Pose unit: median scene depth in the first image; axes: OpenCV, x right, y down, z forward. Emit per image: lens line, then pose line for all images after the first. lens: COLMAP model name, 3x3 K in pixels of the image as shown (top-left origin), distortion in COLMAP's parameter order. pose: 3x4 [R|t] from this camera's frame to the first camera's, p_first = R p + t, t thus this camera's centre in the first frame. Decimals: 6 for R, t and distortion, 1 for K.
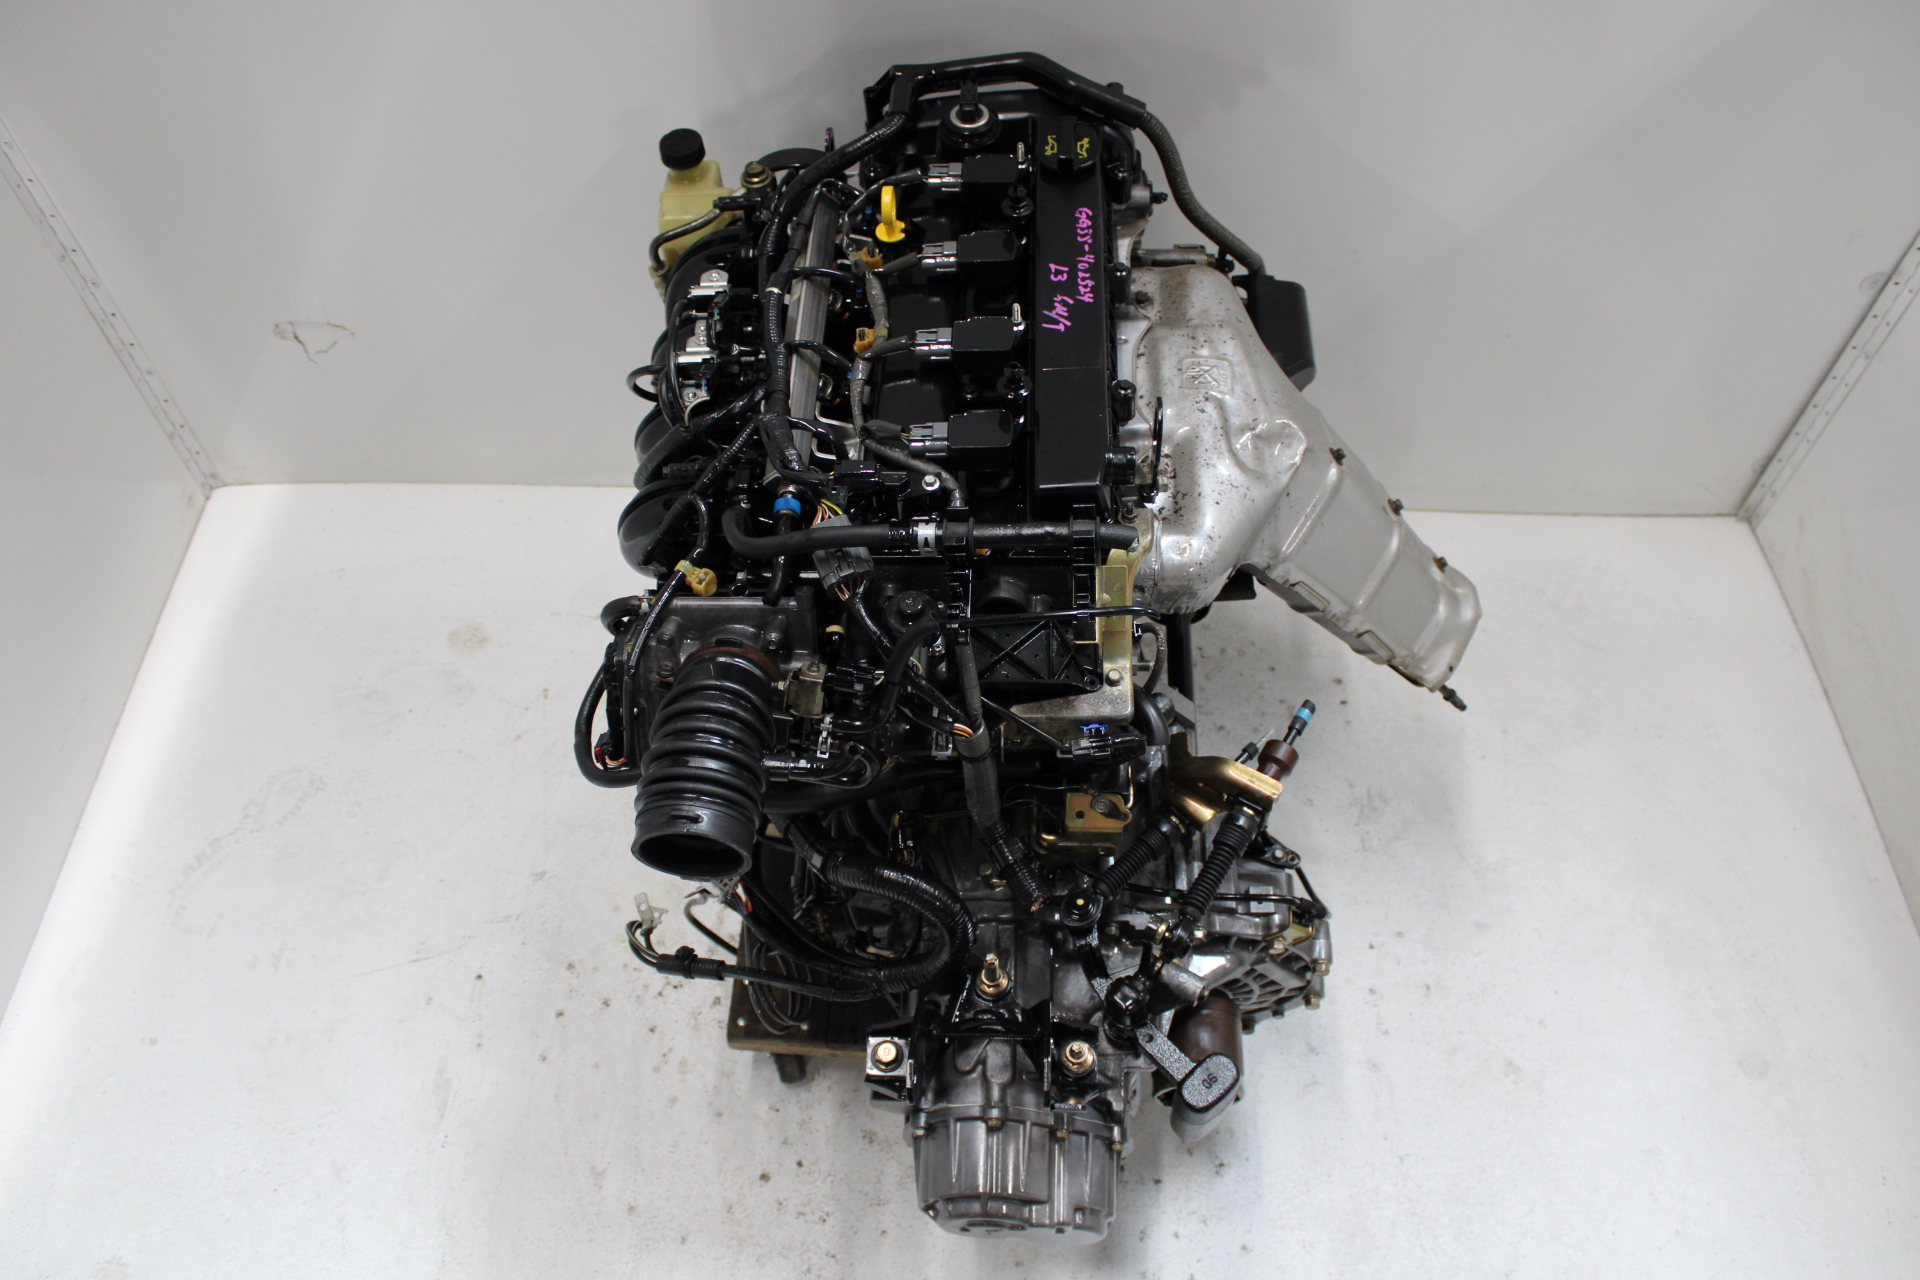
lens RADIAL K [[1015.8, 0, 966.9], [0, 1015.8, 651.1], [0, 0, 1]] dist [-0.025496, 0.000704]
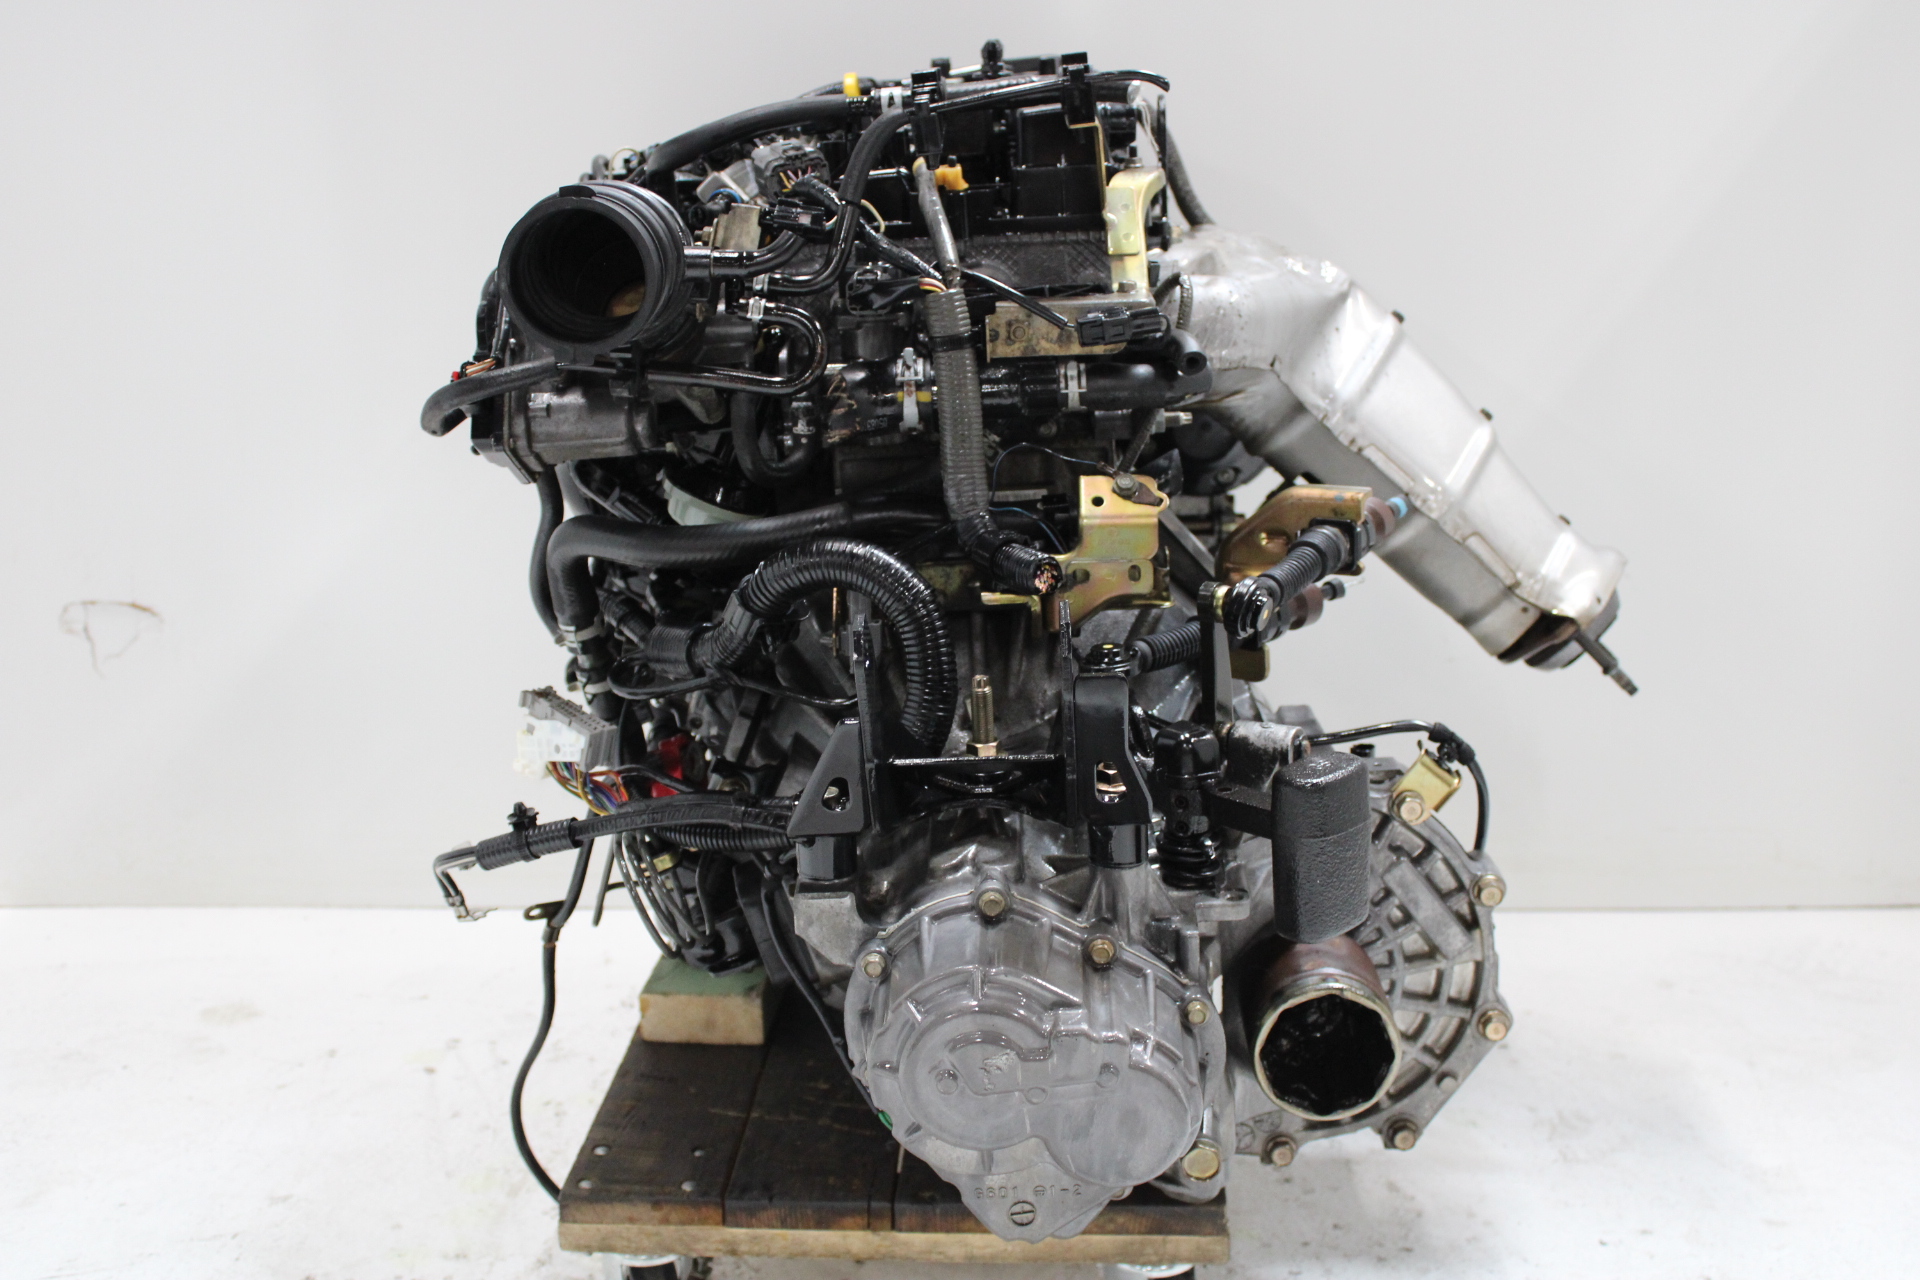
lens RADIAL K [[1384.8, 0, 952.9], [0, 1384.8, 643.1], [0, 0, 1]] dist [-0.002124, 0.003016]
pose [[0.999945, -0.009716, 0.003911, 0.001662], [0.010444, 0.897002, -0.441903, 0.464509], [0.000786, 0.441920, 0.897054, 0.098317]]
